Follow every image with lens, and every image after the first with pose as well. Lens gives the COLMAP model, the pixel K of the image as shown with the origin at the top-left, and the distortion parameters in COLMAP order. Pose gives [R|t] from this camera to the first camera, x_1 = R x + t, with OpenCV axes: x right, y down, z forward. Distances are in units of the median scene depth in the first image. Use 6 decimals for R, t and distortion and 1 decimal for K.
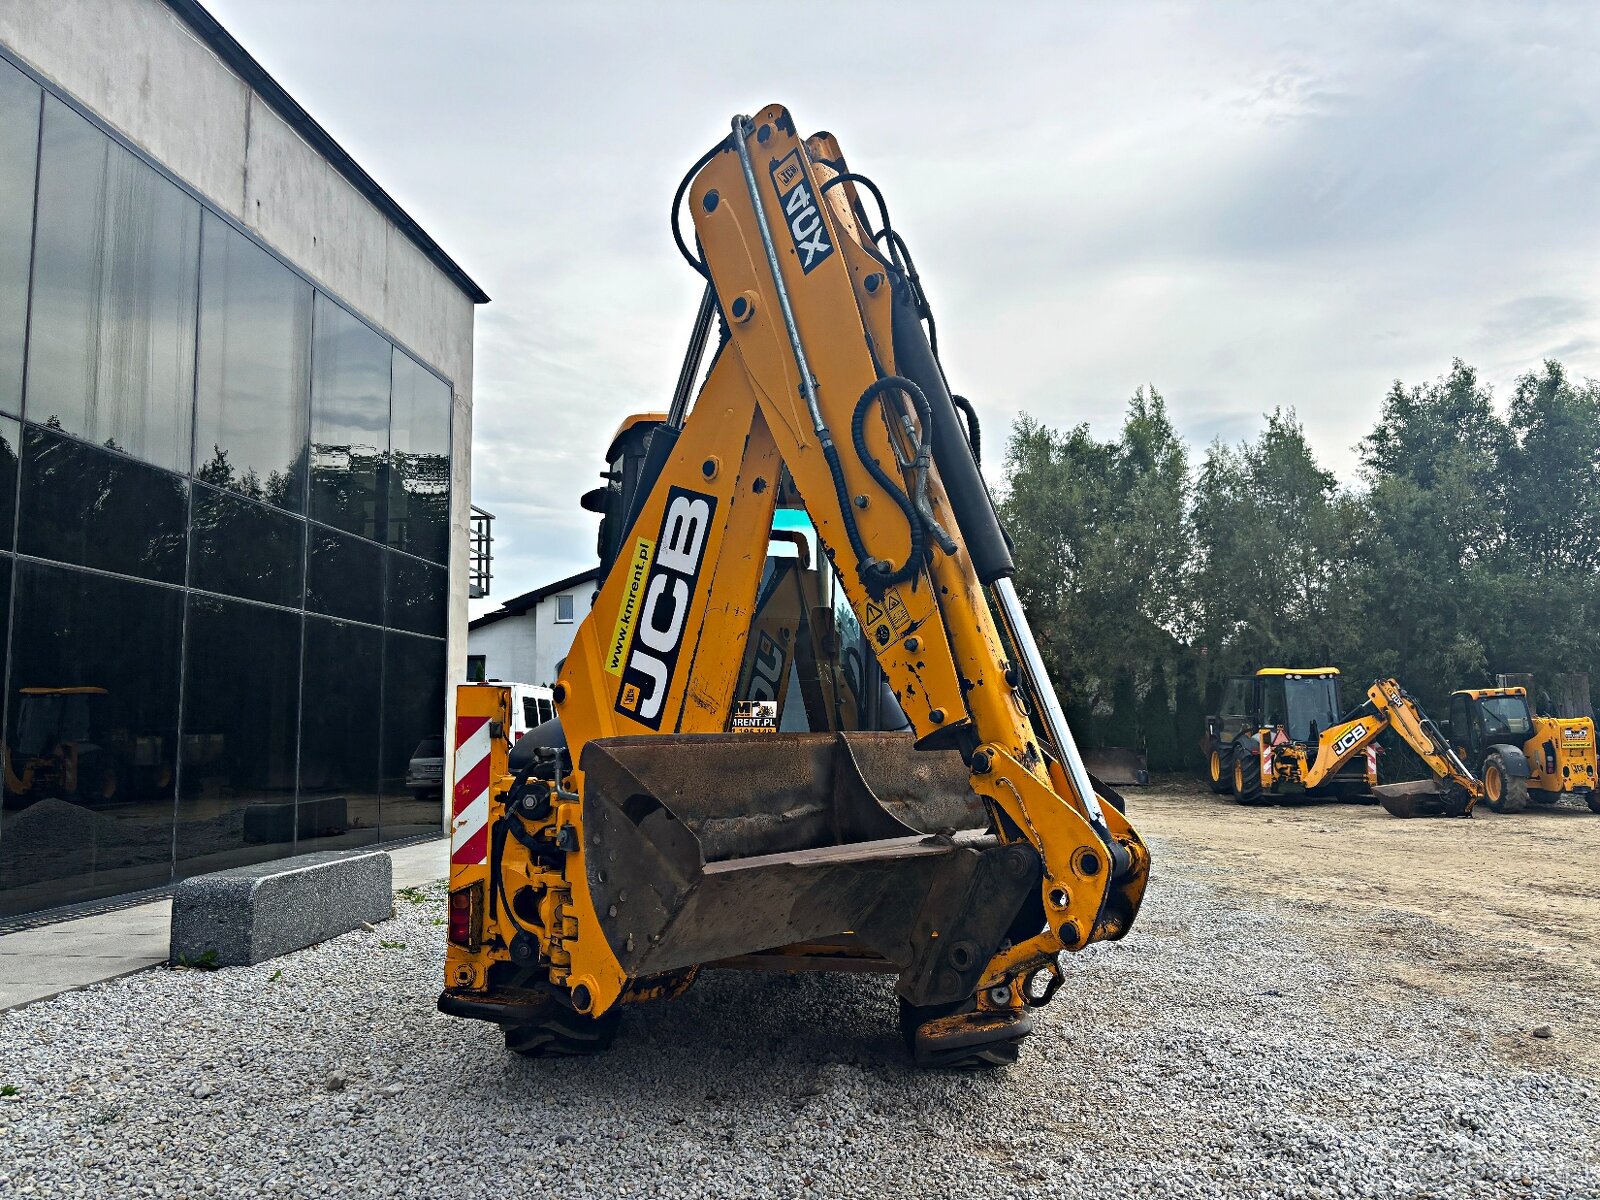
lens RADIAL K [[1202.4, 0, 808.8], [0, 1202.4, 604.2], [0, 0, 1]] dist [0.040621, -0.064015]
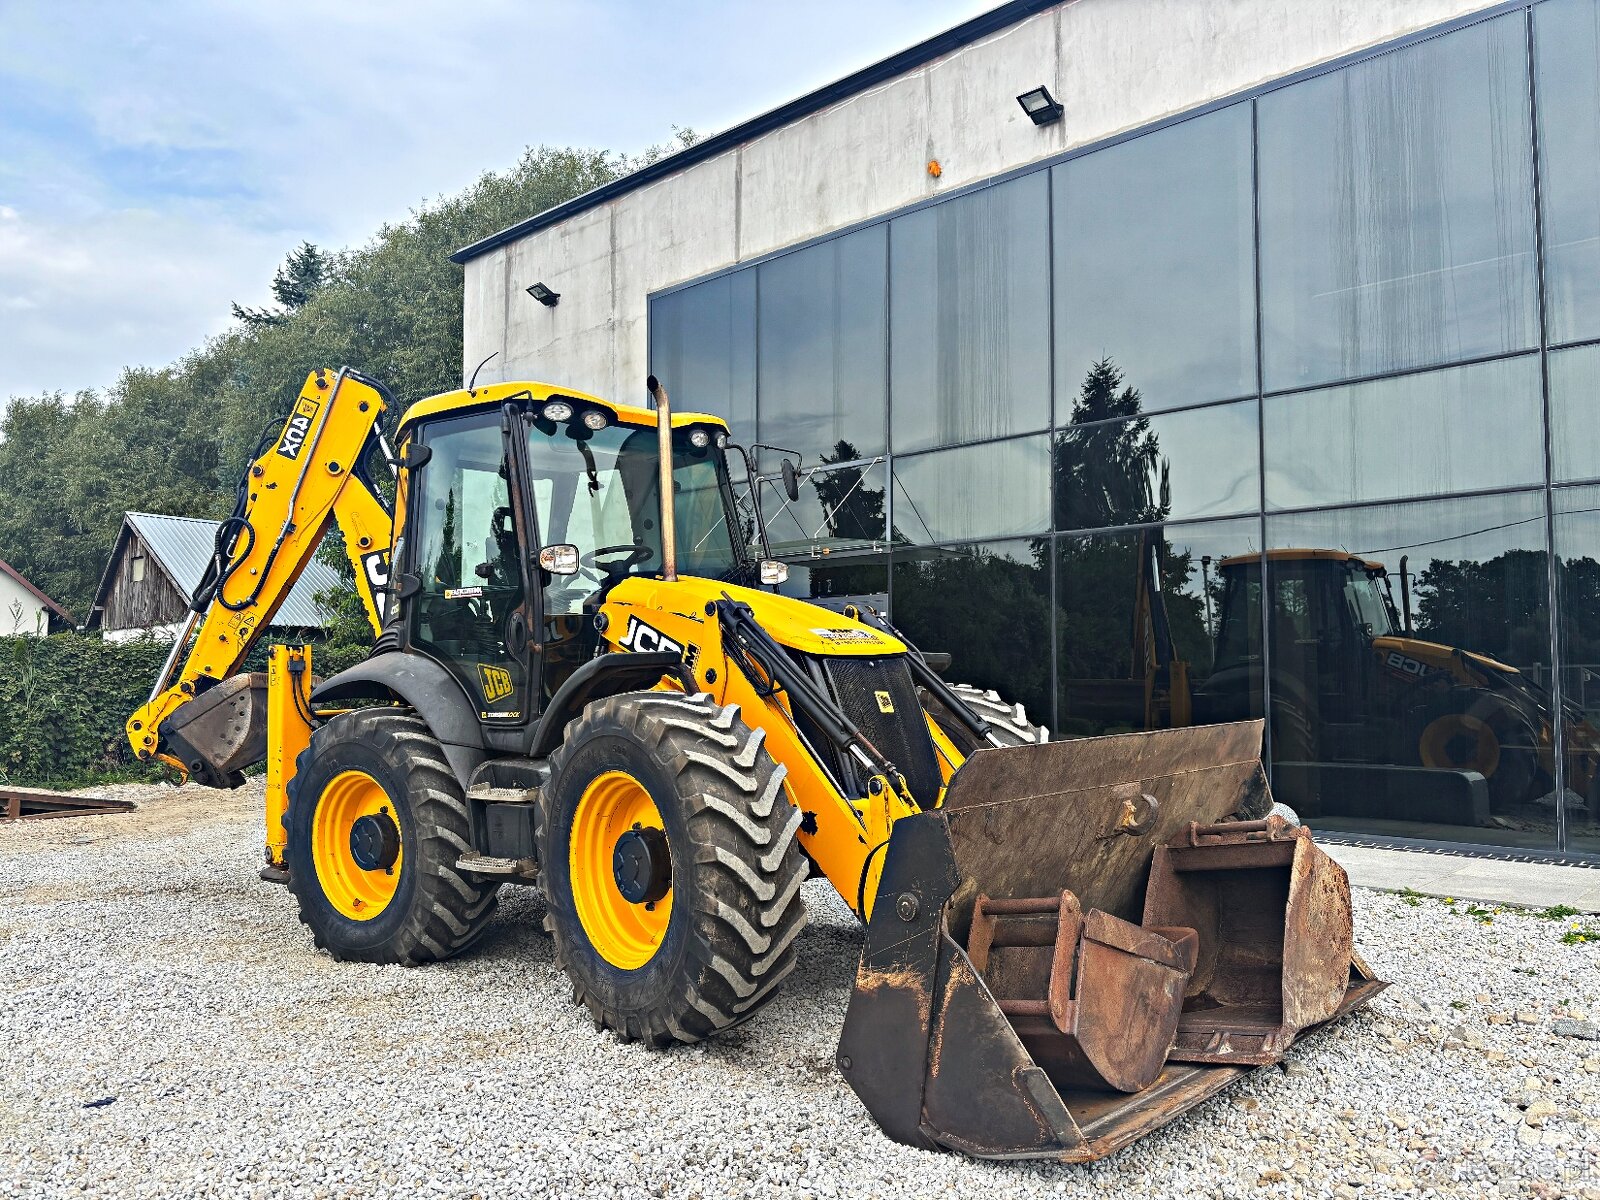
lens RADIAL K [[1202.4, 0, 808.8], [0, 1202.4, 604.2], [0, 0, 1]] dist [0.040621, -0.064015]
pose [[-0.600924, -0.040998, -0.798254, 0.991912], [0.094287, 0.988075, -0.121726, 0.275094], [0.793726, -0.148413, -0.589892, 2.513597]]
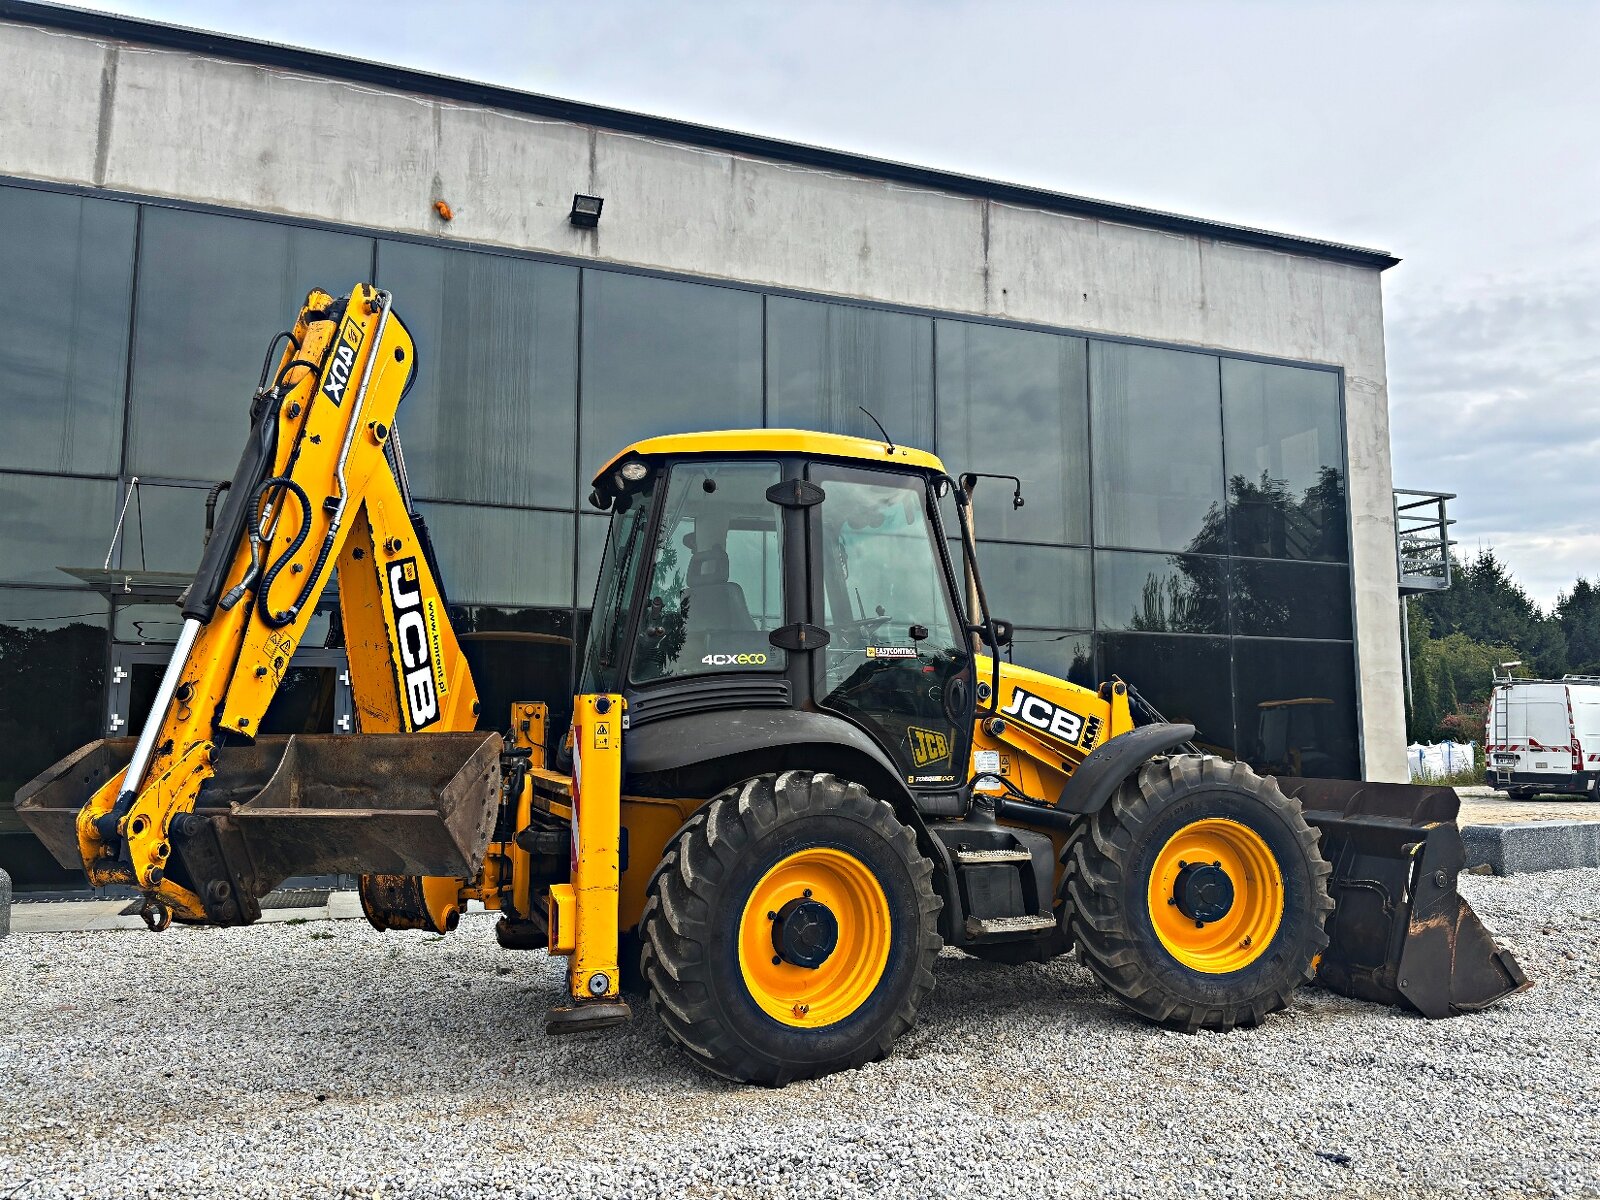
lens RADIAL K [[1207.3, 0, 816.7], [0, 1207.3, 585.0], [0, 0, 1]] dist [0.041777, -0.066749]
pose [[0.448228, -0.114951, -0.886498, 1.273948], [0.094101, 0.992255, -0.081085, 0.087018], [0.888953, -0.047076, 0.455573, 0.746864]]
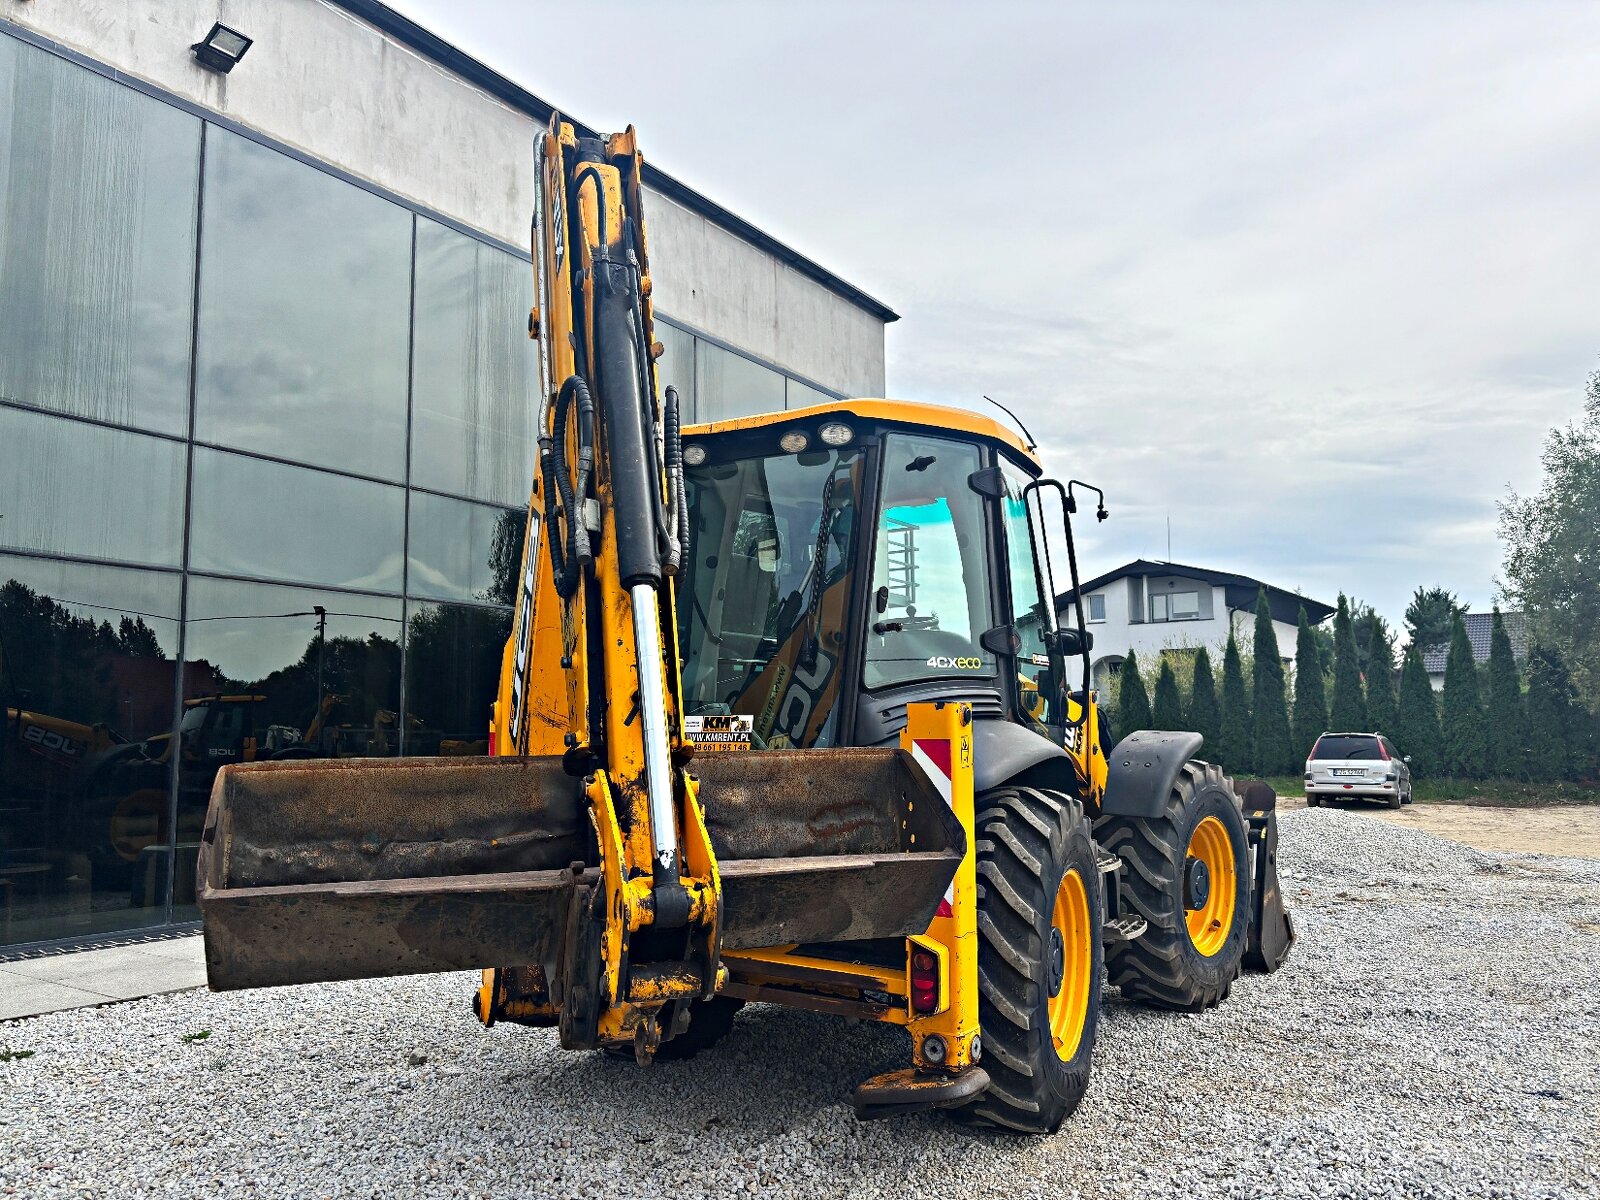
lens RADIAL K [[1203.1, 0, 806.1], [0, 1203.1, 598.5], [0, 0, 1]] dist [0.030888, -0.037489]
pose [[0.885464, -0.053553, -0.461612, 0.512460], [0.051309, 0.998531, -0.017421, 0.007401], [0.461867, -0.008259, 0.886911, 0.190205]]
